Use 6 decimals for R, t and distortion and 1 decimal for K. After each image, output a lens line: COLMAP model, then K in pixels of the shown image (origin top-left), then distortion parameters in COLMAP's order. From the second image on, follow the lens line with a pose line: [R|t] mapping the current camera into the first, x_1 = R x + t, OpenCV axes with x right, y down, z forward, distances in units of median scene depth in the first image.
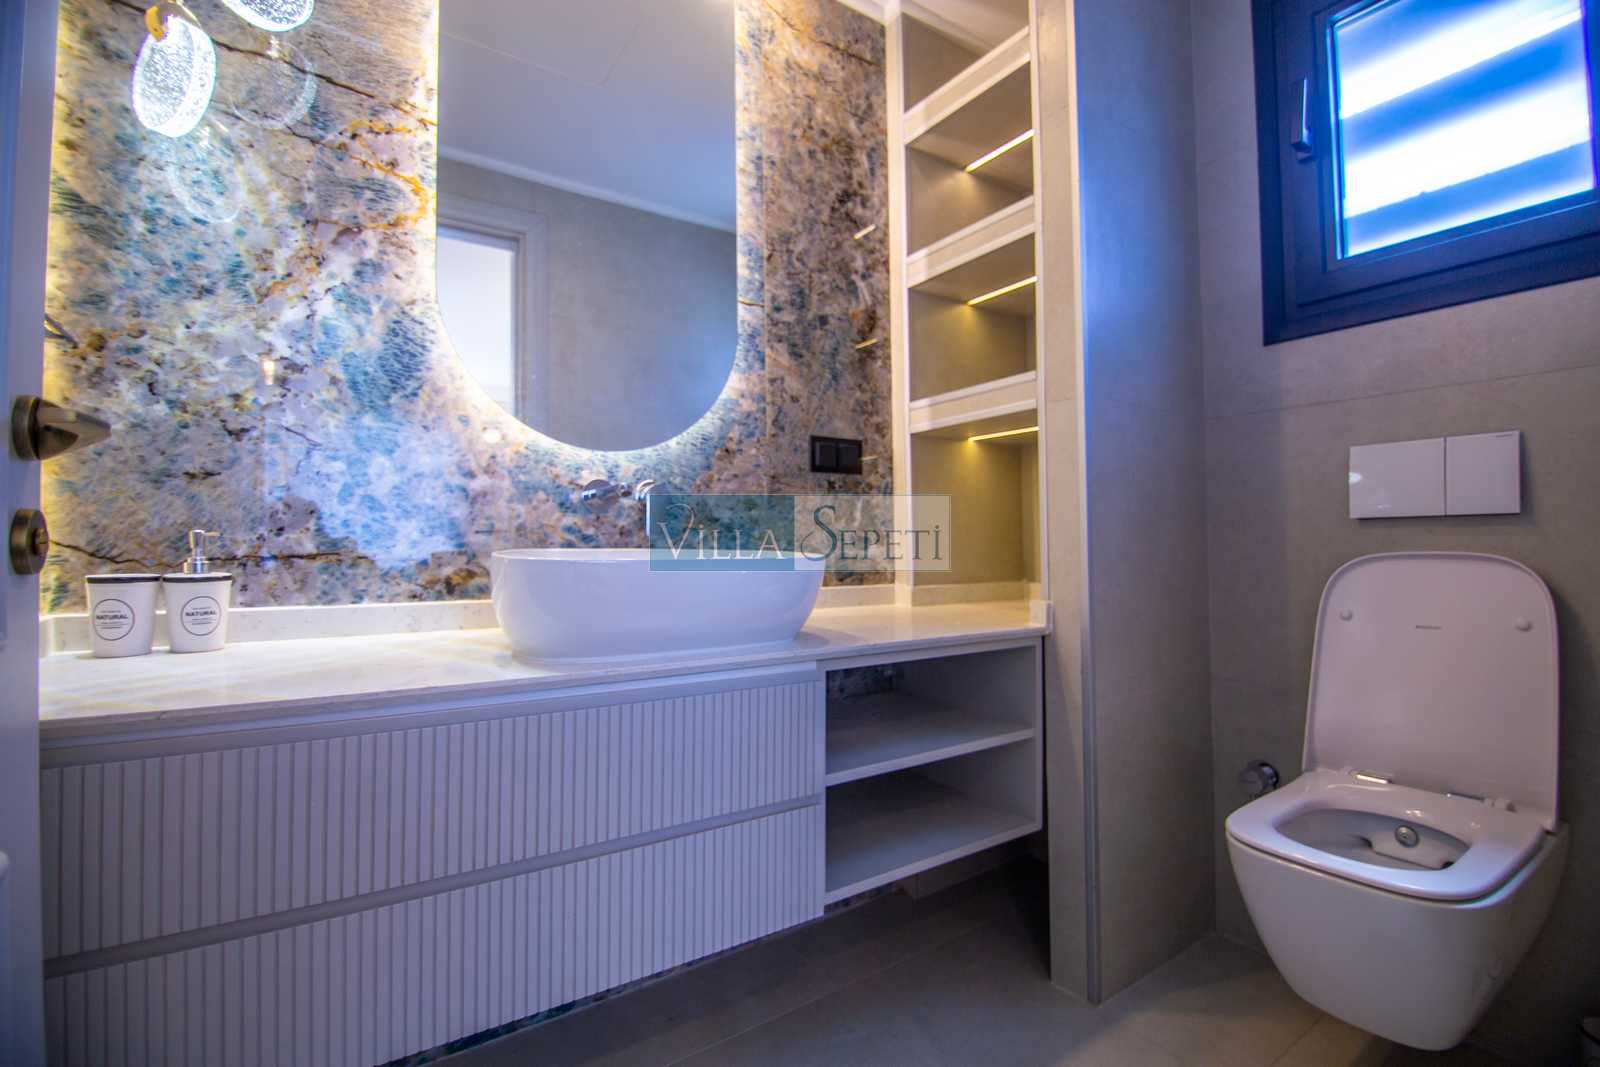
lens RADIAL K [[709.1, 0, 796.7], [0, 709.1, 527.0], [0, 0, 1]] dist [-0.001755, -0.011736]
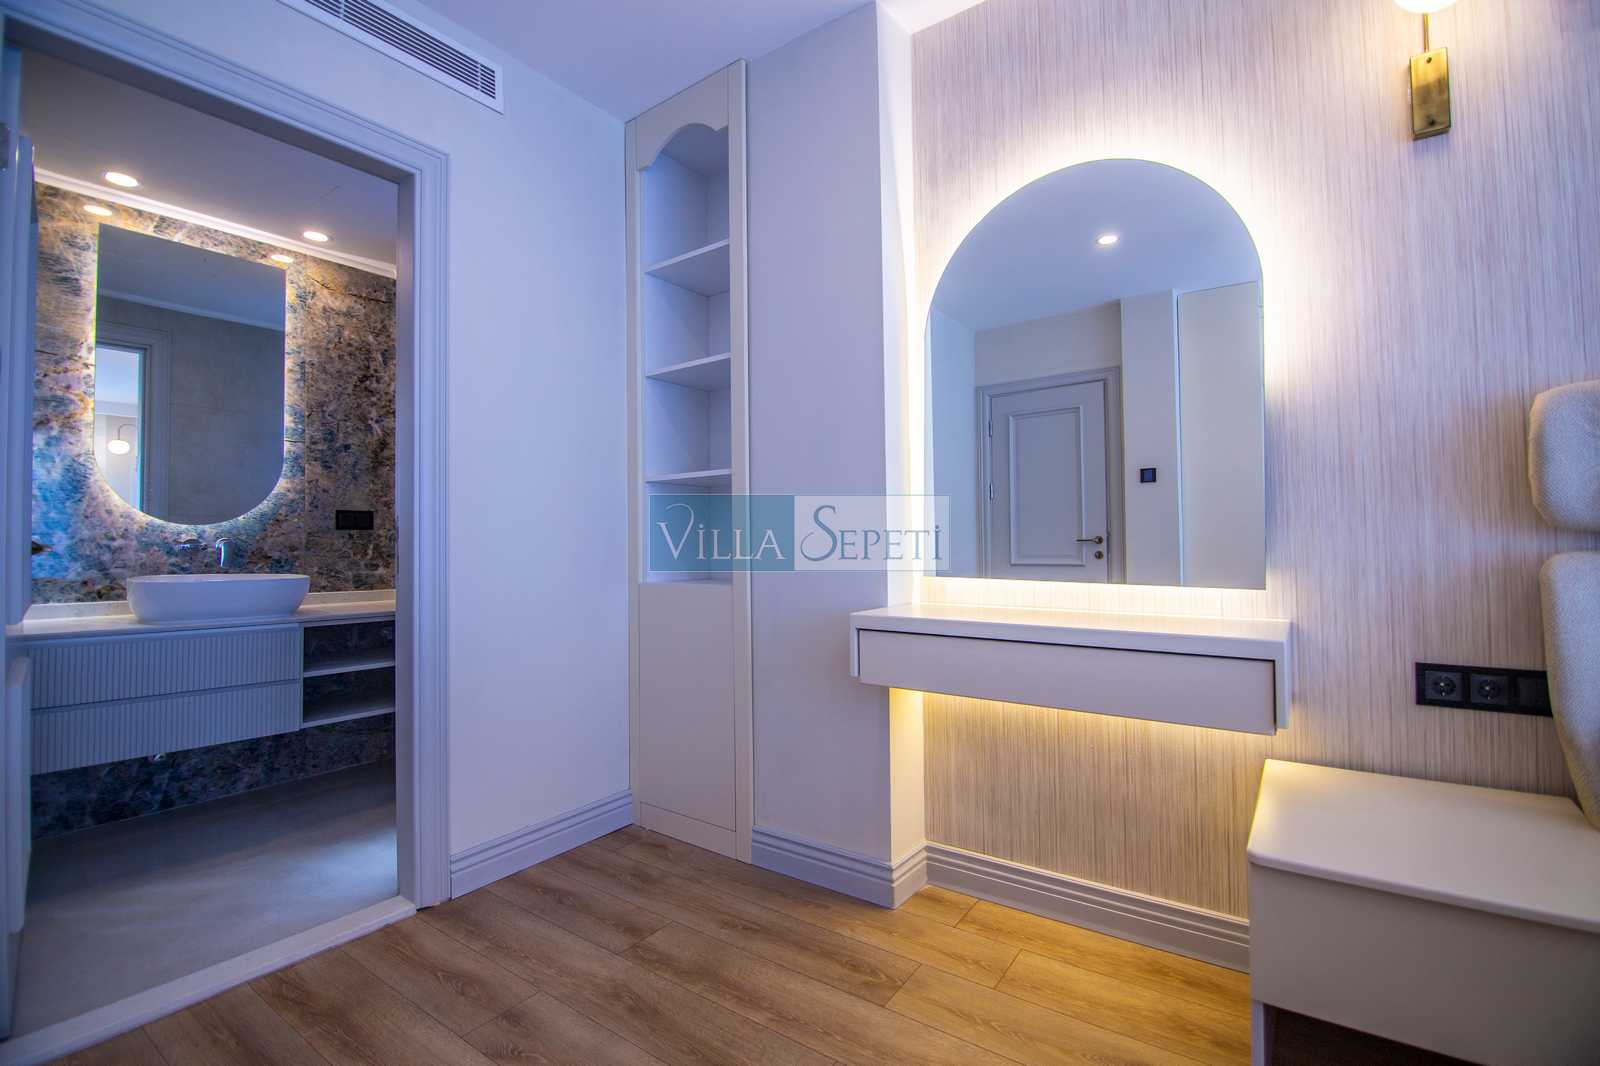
lens RADIAL K [[713.1, 0, 791.1], [0, 713.1, 527.2], [0, 0, 1]] dist [-0.001890, -0.010802]
pose [[0.937641, 0.008621, 0.347499, 0.525517], [-0.008344, 0.999963, -0.002294, -0.095889], [-0.347506, -0.000748, 0.937677, -1.250272]]
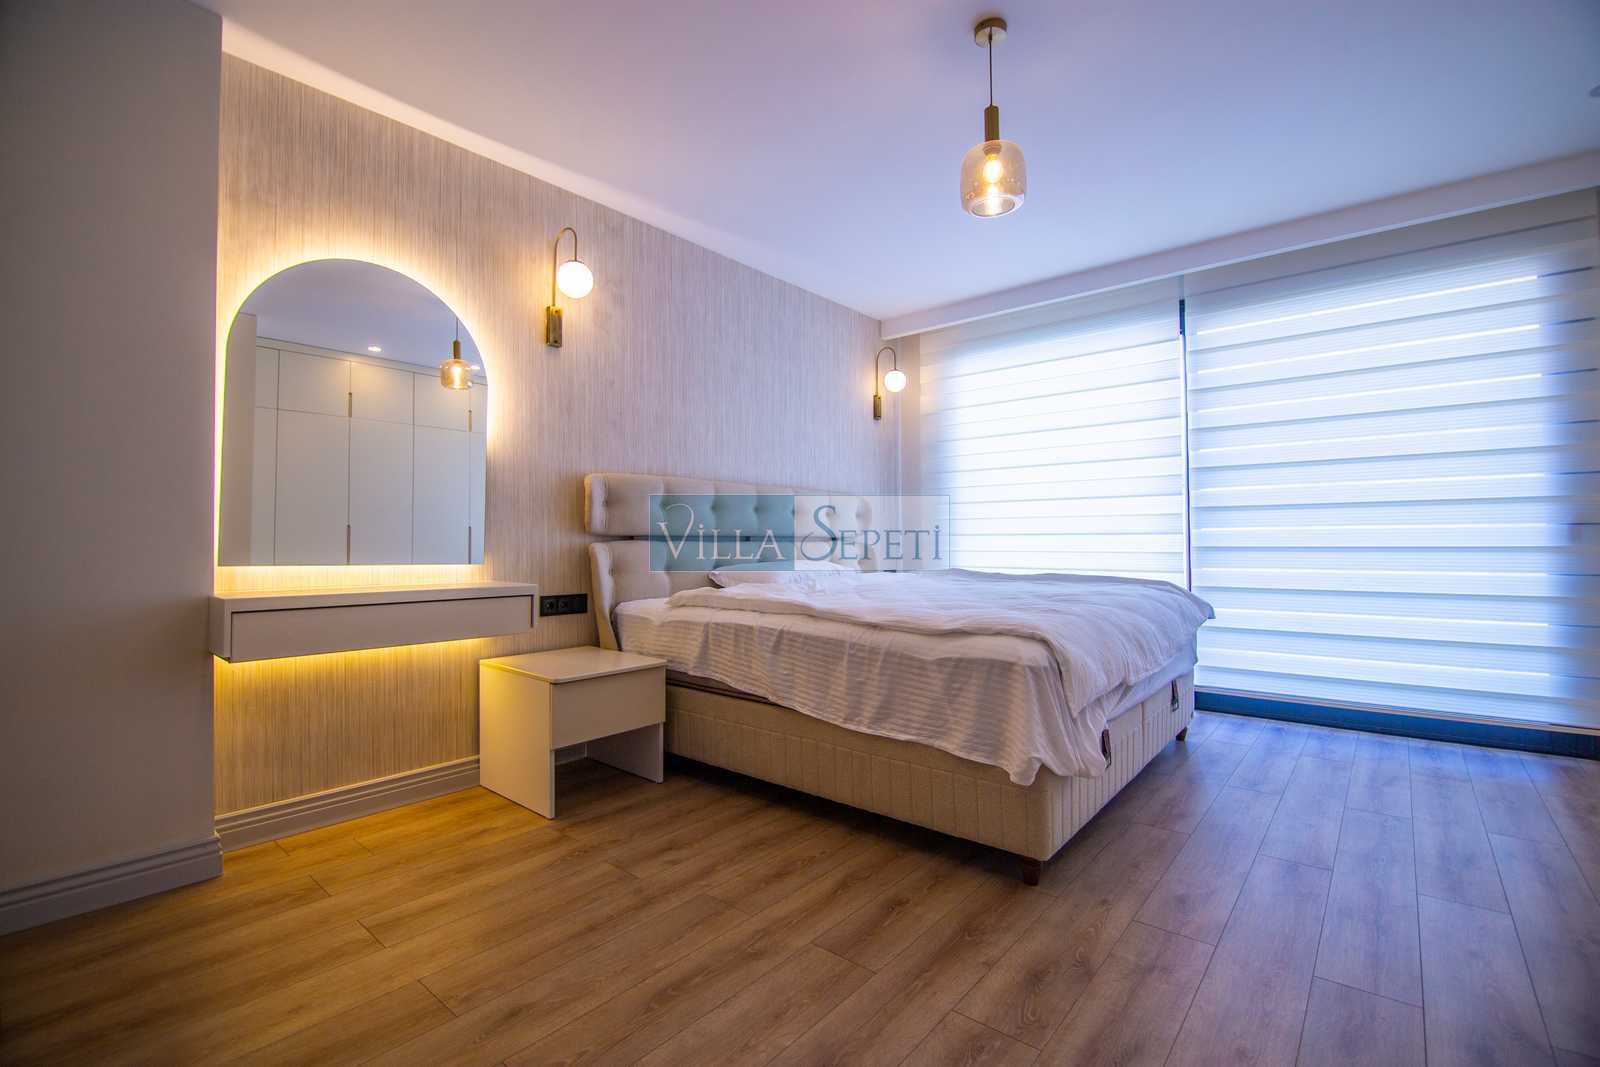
lens RADIAL K [[704.5, 0, 814.1], [0, 704.5, 530.5], [0, 0, 1]] dist [-0.003275, -0.011736]
pose [[-0.286092, 0.028626, 0.957774, -0.438399], [-0.016972, 0.999245, -0.034935, -0.052297], [-0.958052, -0.026250, -0.285390, -0.827120]]
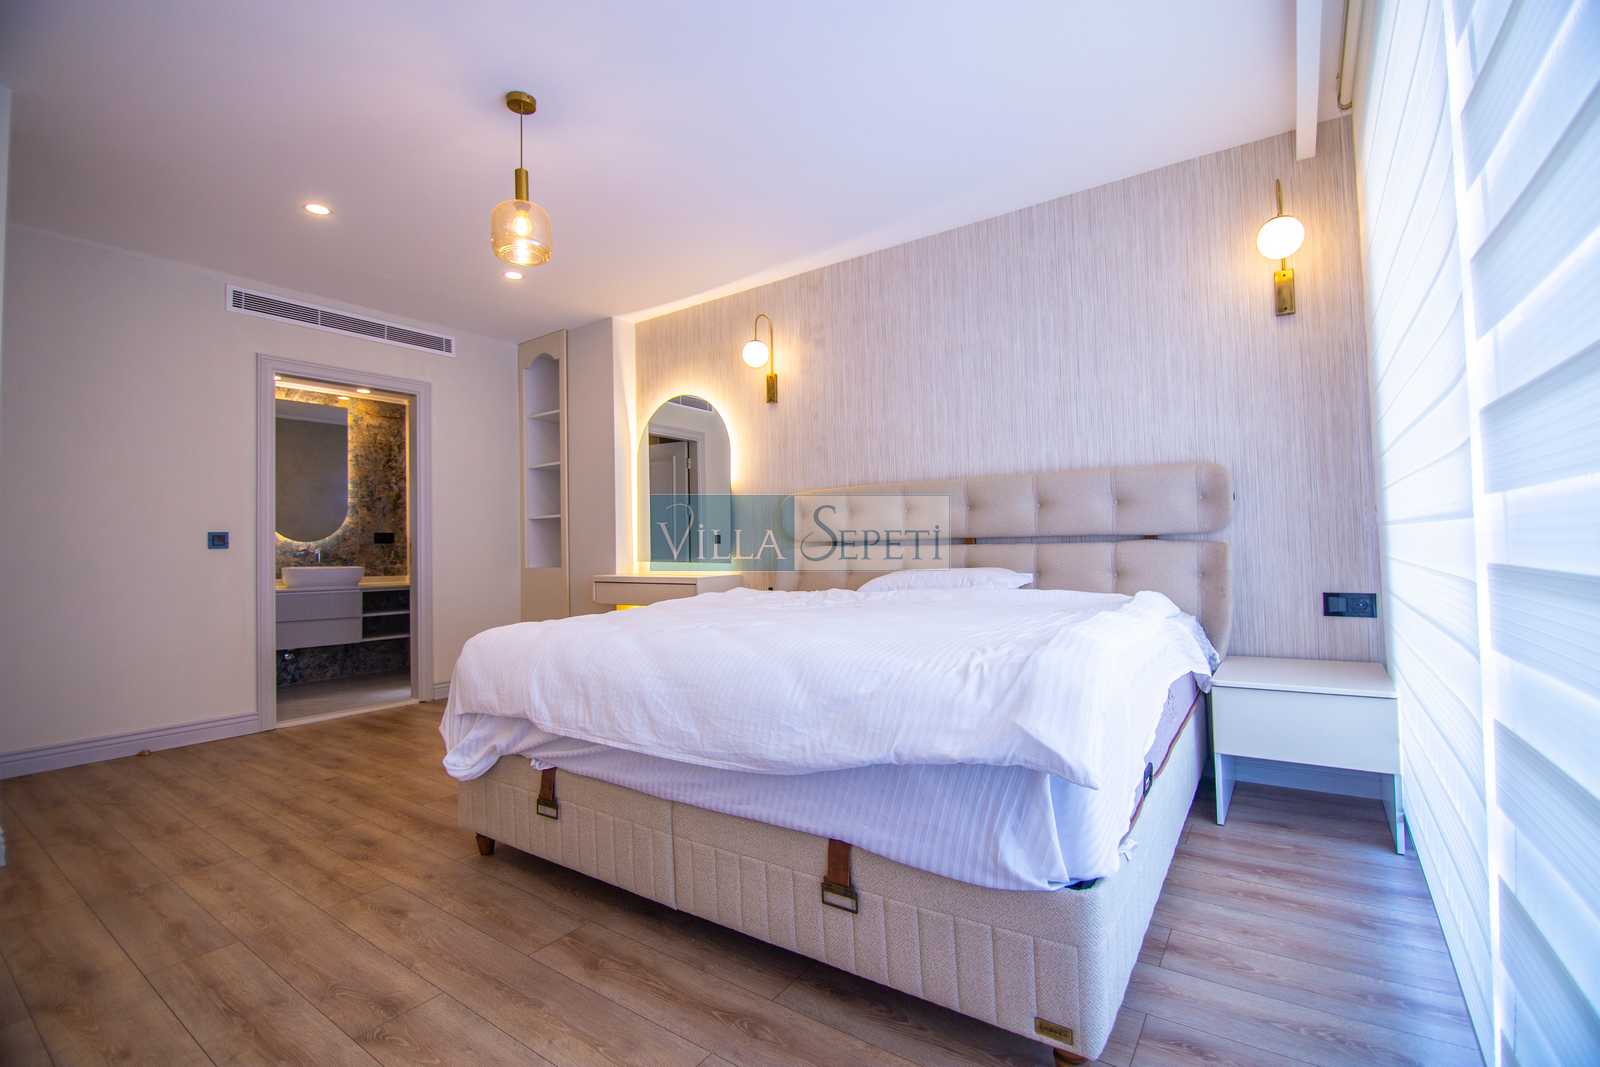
lens RADIAL K [[709.1, 0, 796.7], [0, 709.1, 527.0], [0, 0, 1]] dist [-0.001755, -0.011736]
pose [[0.933642, 0.000498, 0.358206, 0.760466], [0.003089, 0.999951, -0.009441, -0.126811], [-0.358193, 0.009921, 0.933595, -3.198224]]
